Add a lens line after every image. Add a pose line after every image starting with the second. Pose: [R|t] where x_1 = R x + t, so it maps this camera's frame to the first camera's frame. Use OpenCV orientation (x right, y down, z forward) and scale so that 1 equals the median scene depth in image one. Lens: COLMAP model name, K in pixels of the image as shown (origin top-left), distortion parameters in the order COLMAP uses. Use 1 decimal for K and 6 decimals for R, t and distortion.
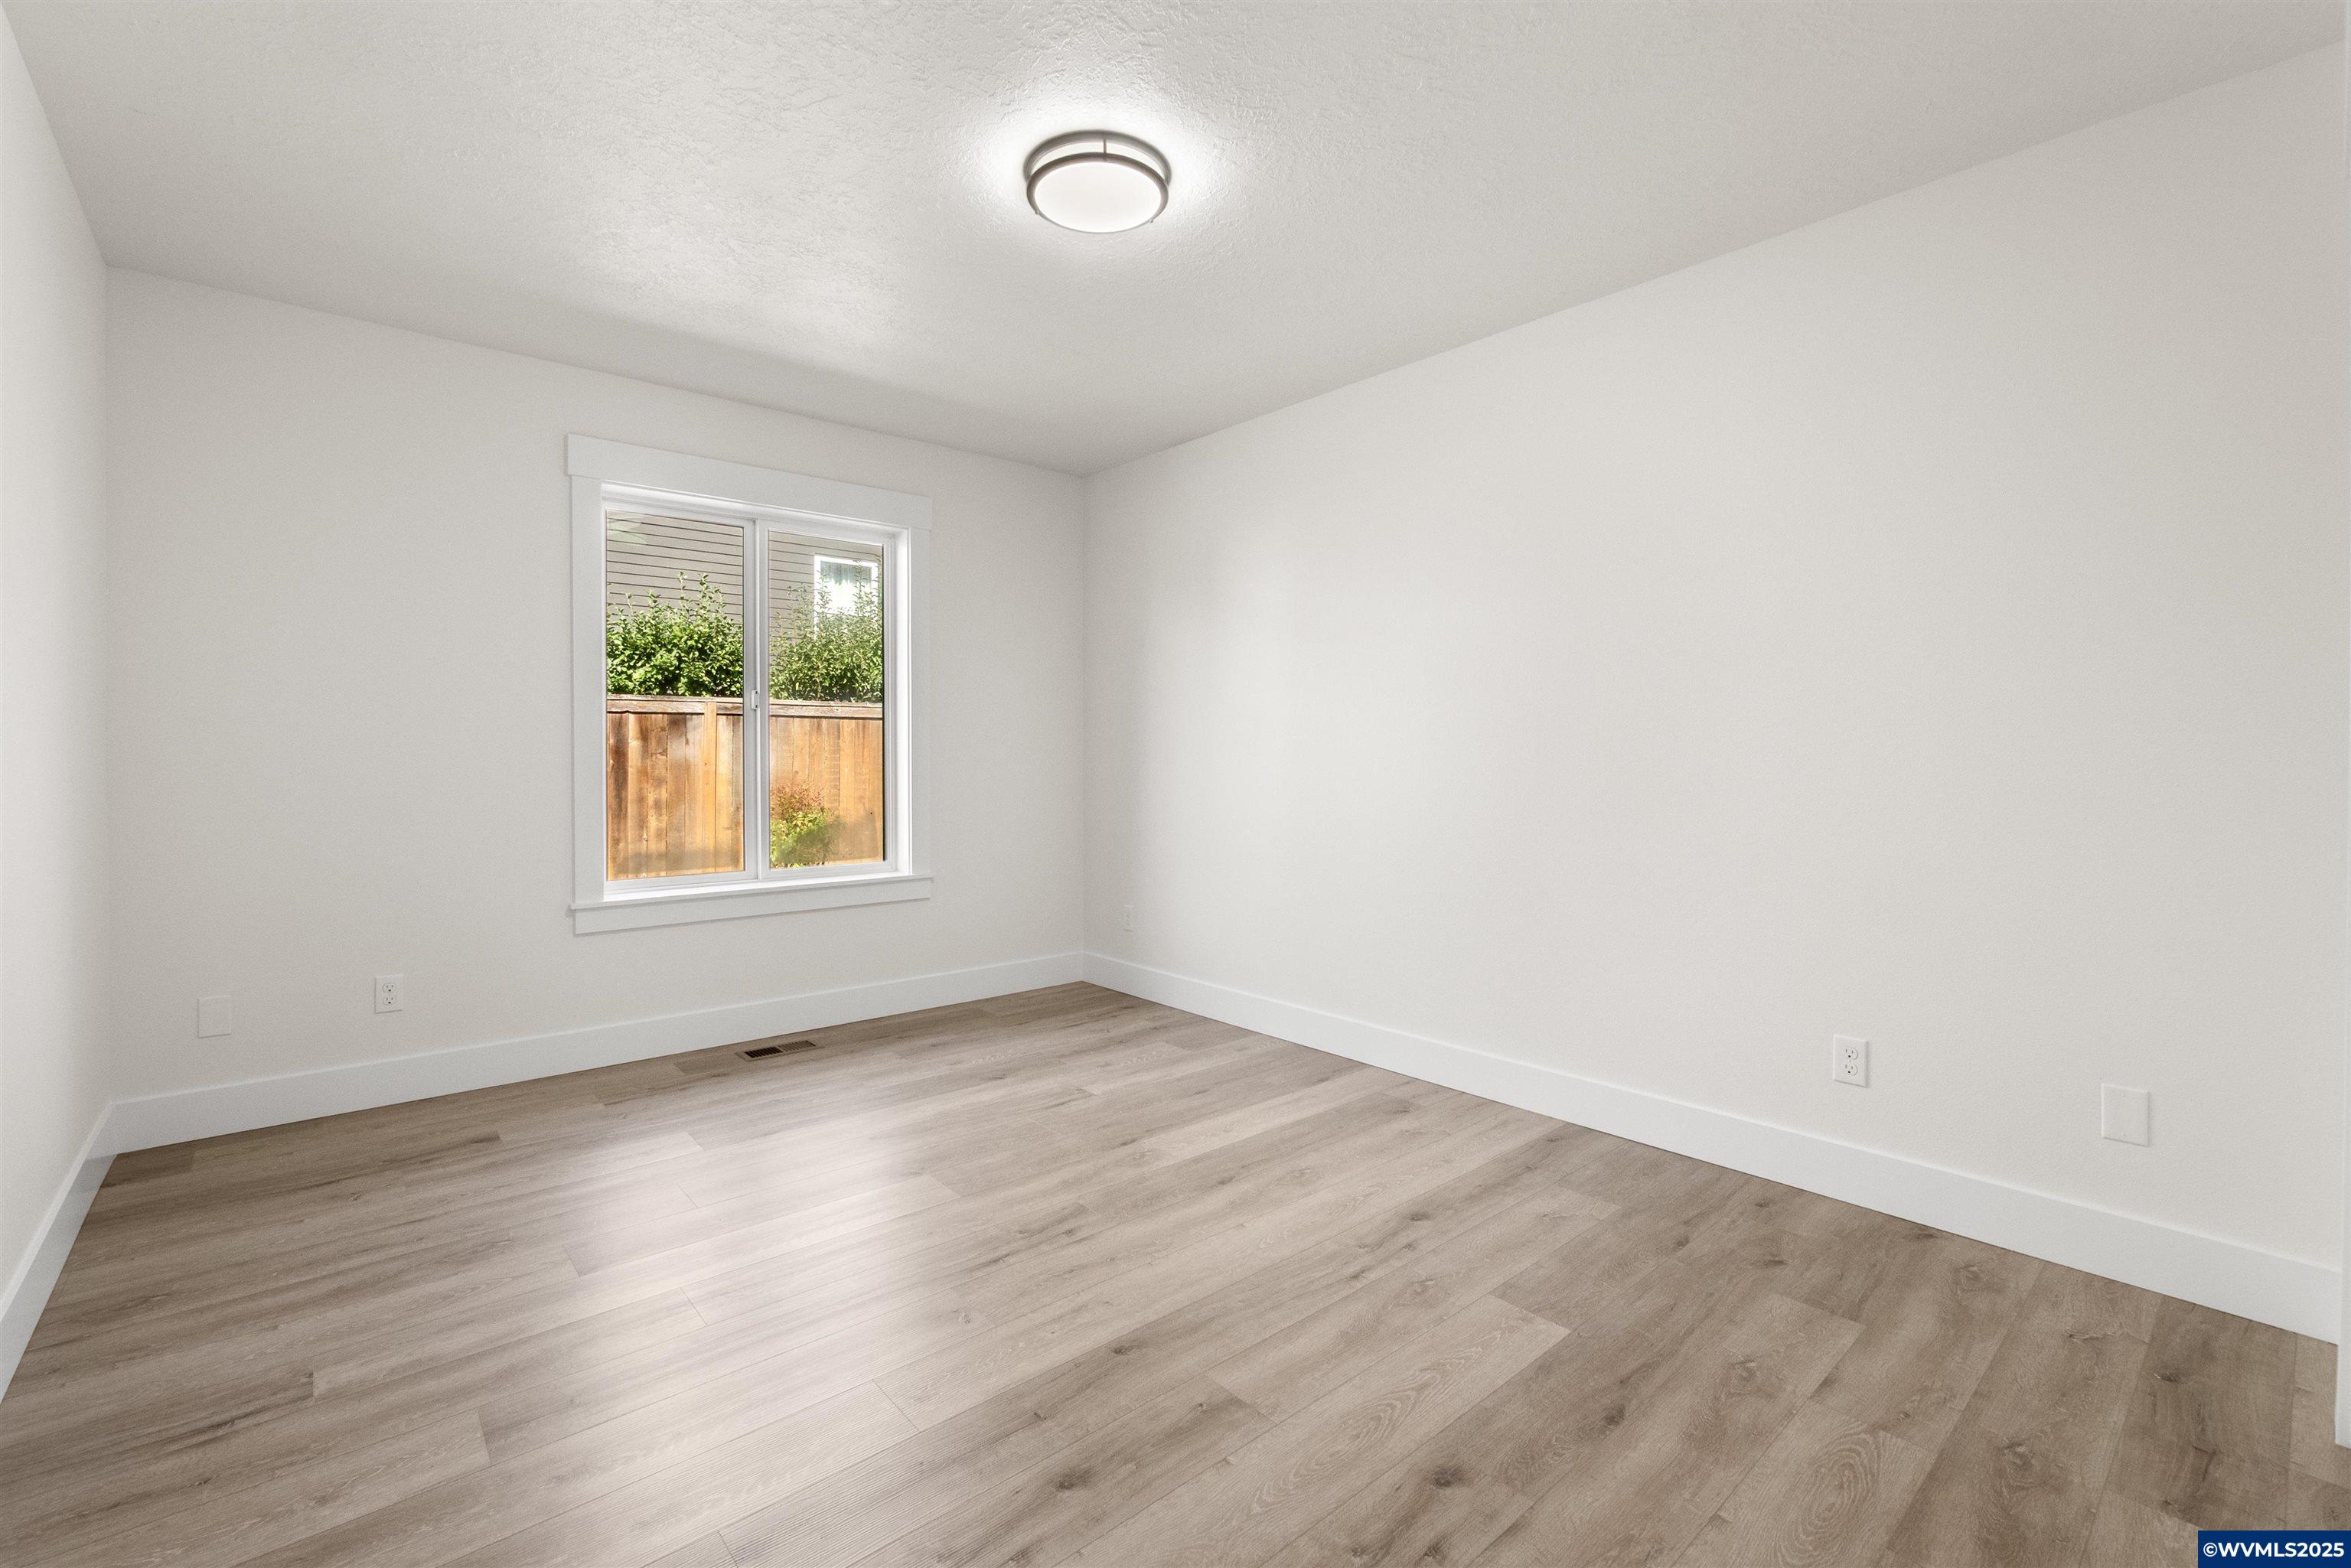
lens RADIAL K [[1007.0, 0, 1173.7], [0, 1007.0, 773.5], [0, 0, 1]] dist [-0.006452, -0.000443]
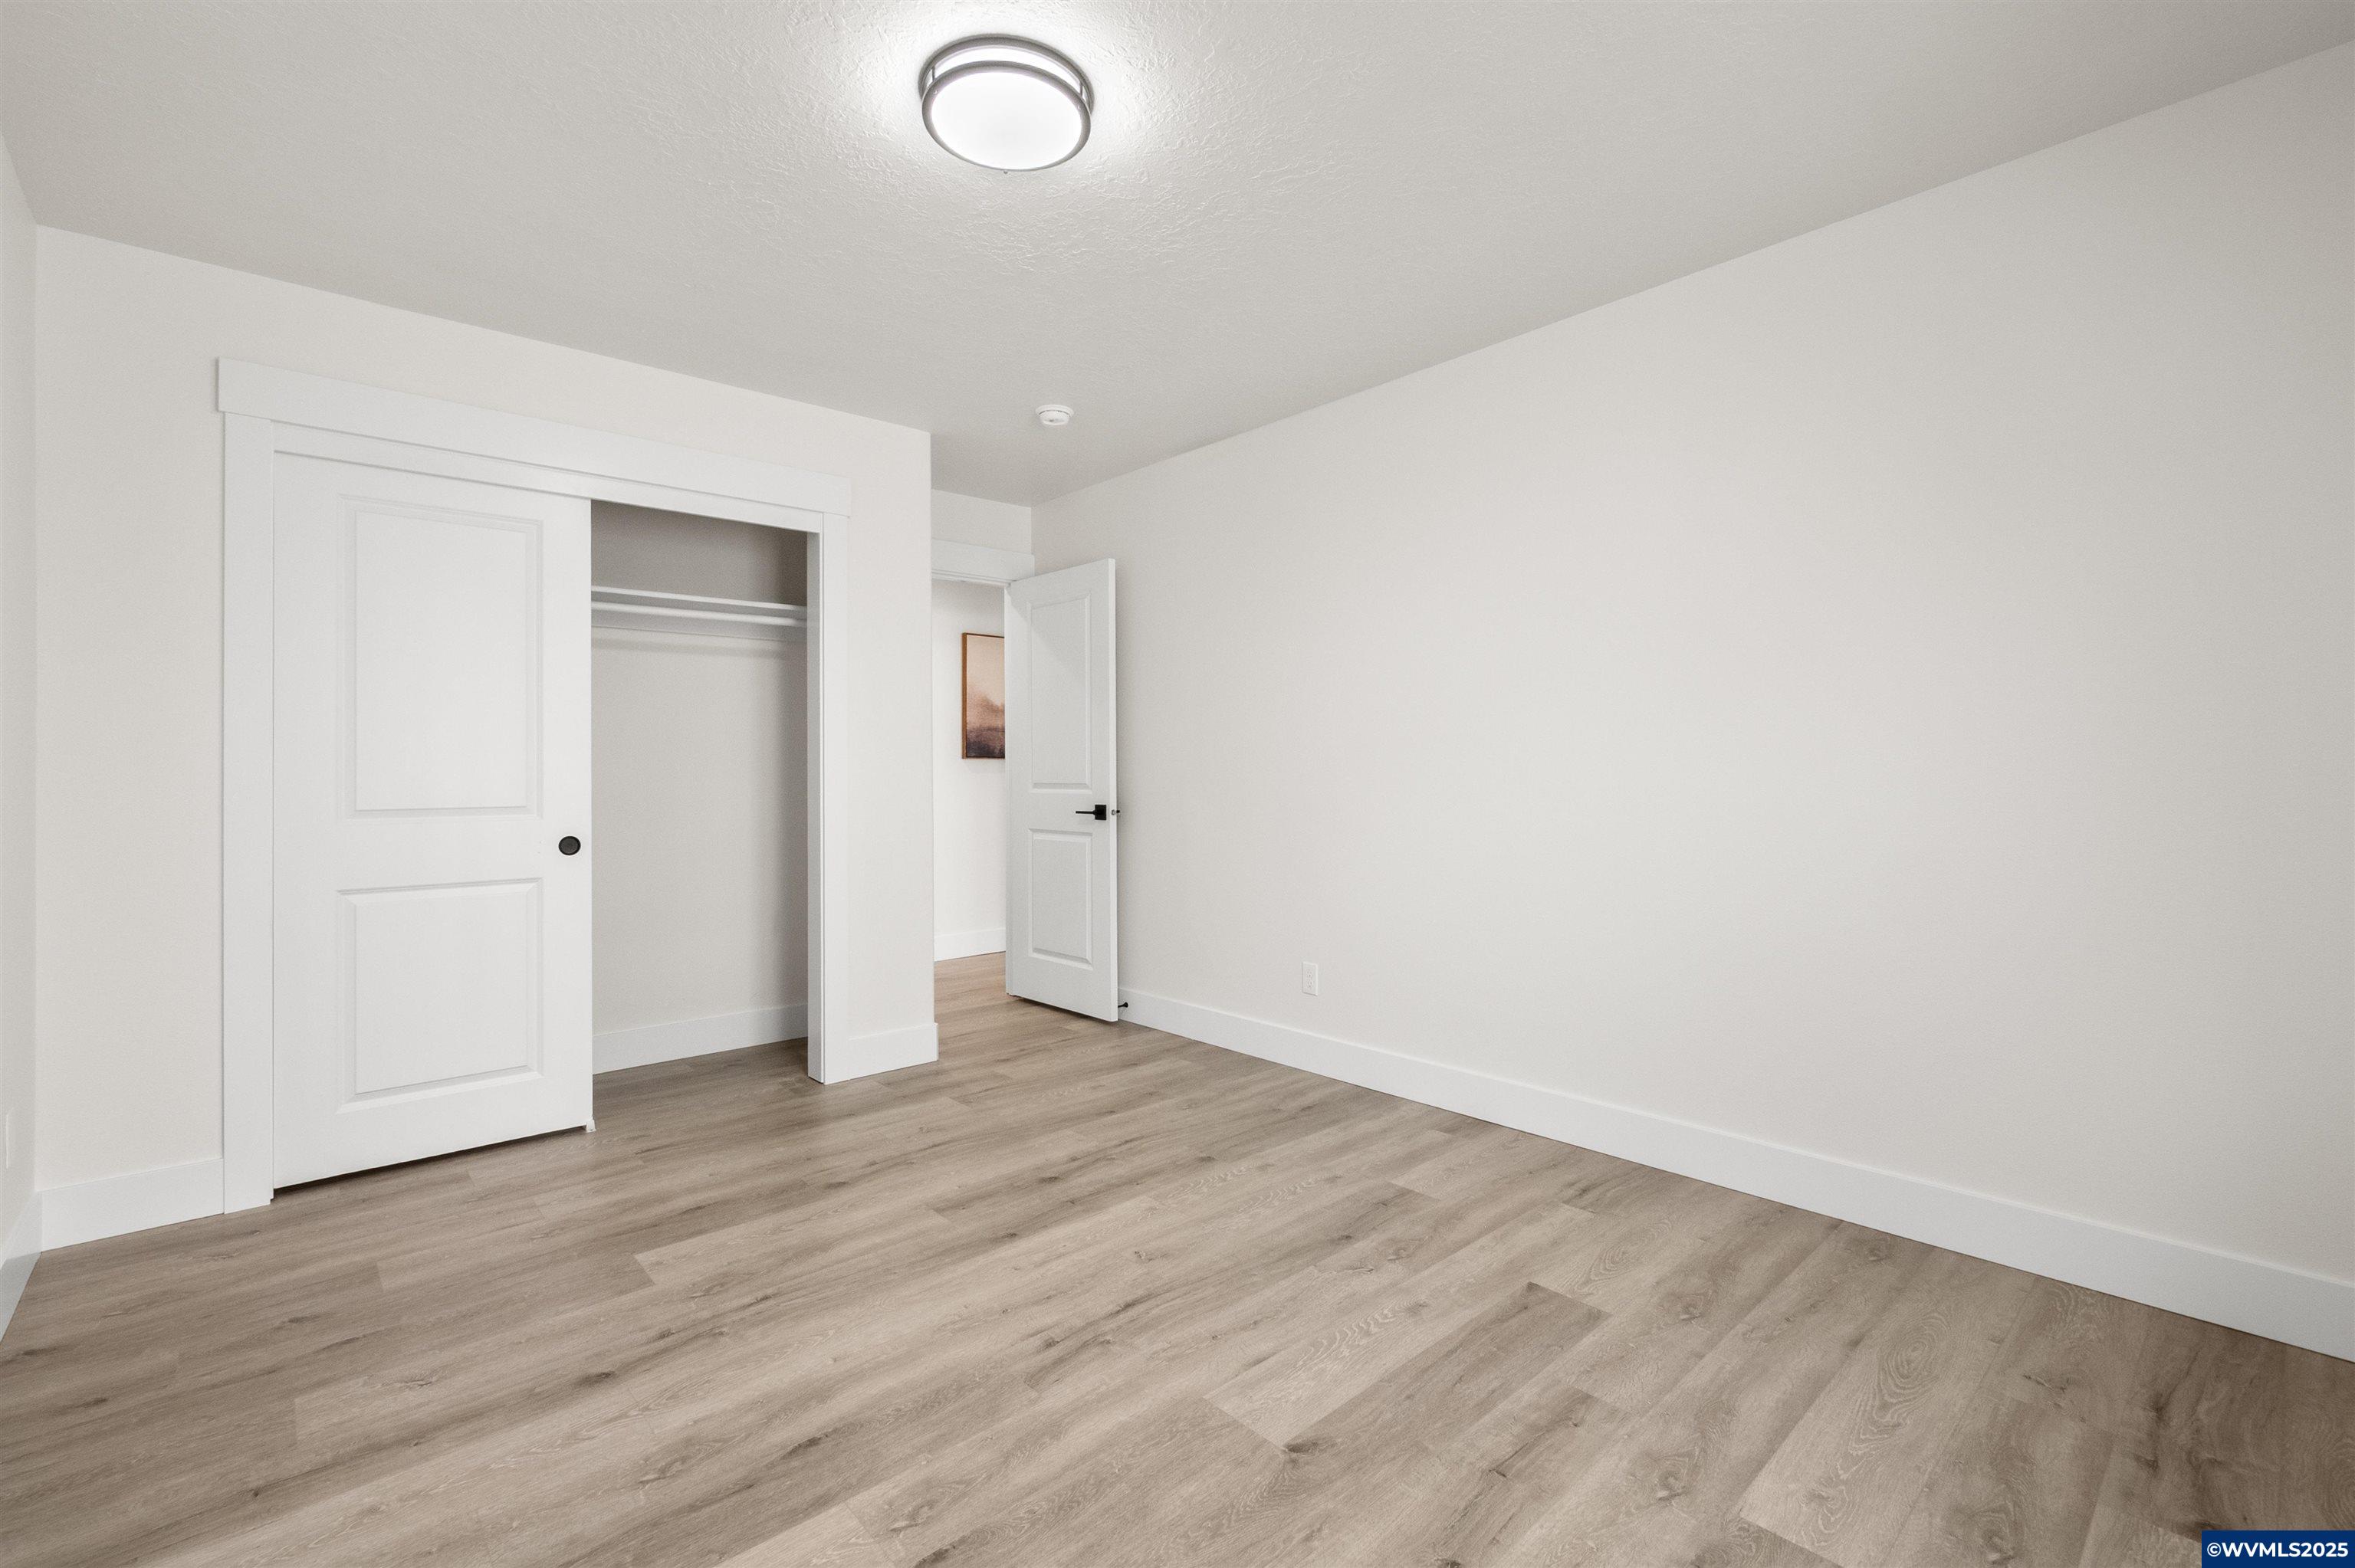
lens RADIAL K [[1008.6, 0, 1168.6], [0, 1008.6, 781.9], [0, 0, 1]] dist [-0.006452, -0.000443]
pose [[-0.999934, 0.006758, -0.009265, -0.209361], [0.006490, 0.999568, 0.028654, -0.038615], [0.009455, 0.028592, -0.999546, 1.932761]]
